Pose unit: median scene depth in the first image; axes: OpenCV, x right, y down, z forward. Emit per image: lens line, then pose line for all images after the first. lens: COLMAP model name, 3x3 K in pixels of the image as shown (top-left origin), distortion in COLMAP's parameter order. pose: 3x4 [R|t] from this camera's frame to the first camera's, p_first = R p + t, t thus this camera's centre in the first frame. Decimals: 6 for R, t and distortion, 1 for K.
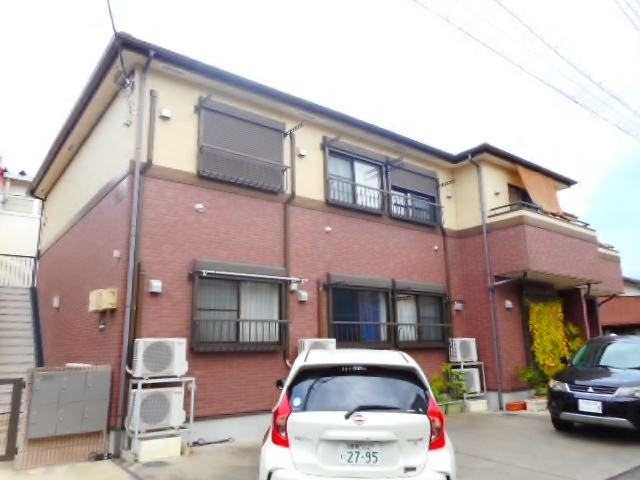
lens RADIAL K [[481.3, 0, 329.5], [0, 481.3, 236.5], [0, 0, 1]] dist [0.002813, 0.000090]
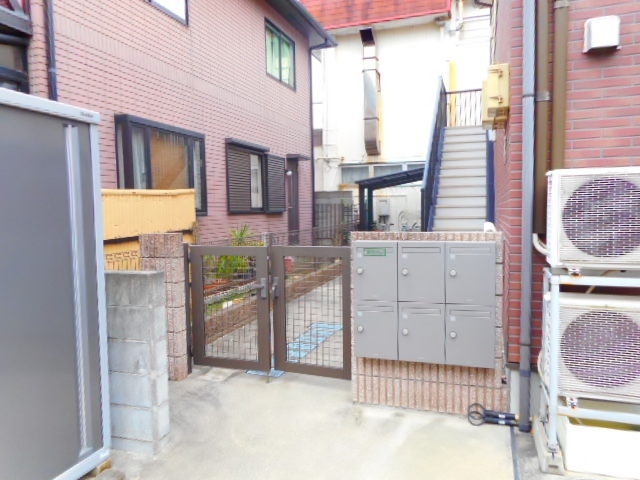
lens RADIAL K [[481.3, 0, 329.5], [0, 481.3, 236.5], [0, 0, 1]] dist [0.002813, 0.000090]
pose [[0.543372, 0.059464, -0.837383, -0.135675], [0.193581, 0.961731, 0.193908, 0.126120], [0.816868, -0.267465, 0.511067, 0.527014]]
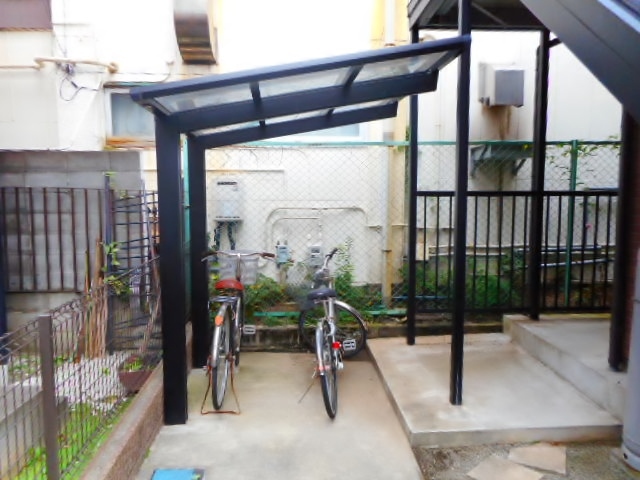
lens RADIAL K [[466.0, 0, 320.7], [0, 466.0, 223.5], [0, 0, 1]] dist [0.002069, 0.000774]
pose [[0.821487, 0.065026, -0.566507, -1.007678], [0.111237, 0.956116, 0.271052, 0.268321], [0.559272, -0.285682, 0.778203, 1.154191]]
